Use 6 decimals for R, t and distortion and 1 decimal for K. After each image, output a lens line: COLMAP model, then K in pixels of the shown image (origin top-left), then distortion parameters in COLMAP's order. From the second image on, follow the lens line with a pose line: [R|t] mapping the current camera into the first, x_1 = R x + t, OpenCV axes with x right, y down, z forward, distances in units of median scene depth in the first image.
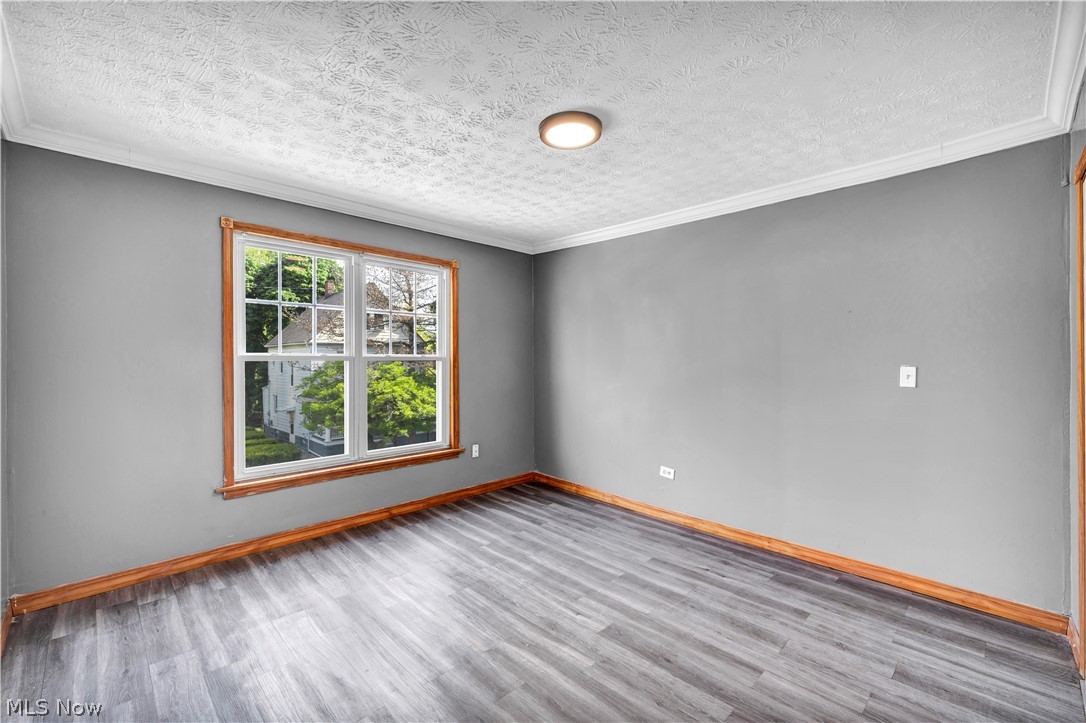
lens RADIAL K [[468.8, 0, 545.9], [0, 468.8, 361.5], [0, 0, 1]] dist [0.006968, -0.001621]
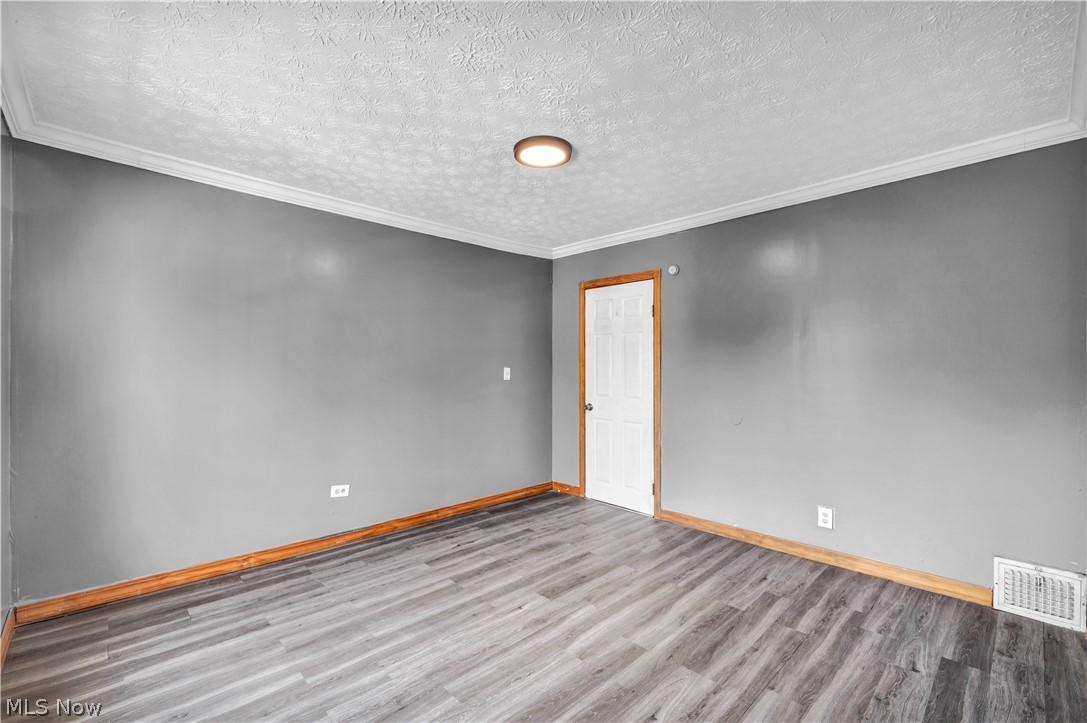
lens RADIAL K [[462.3, 0, 549.0], [0, 462.3, 366.1], [0, 0, 1]] dist [0.006796, -0.002059]
pose [[0.006307, -0.005730, 0.999964, -0.699139], [0.007154, 0.999958, 0.005685, -0.002593], [-0.999955, 0.007118, 0.006347, 0.678199]]
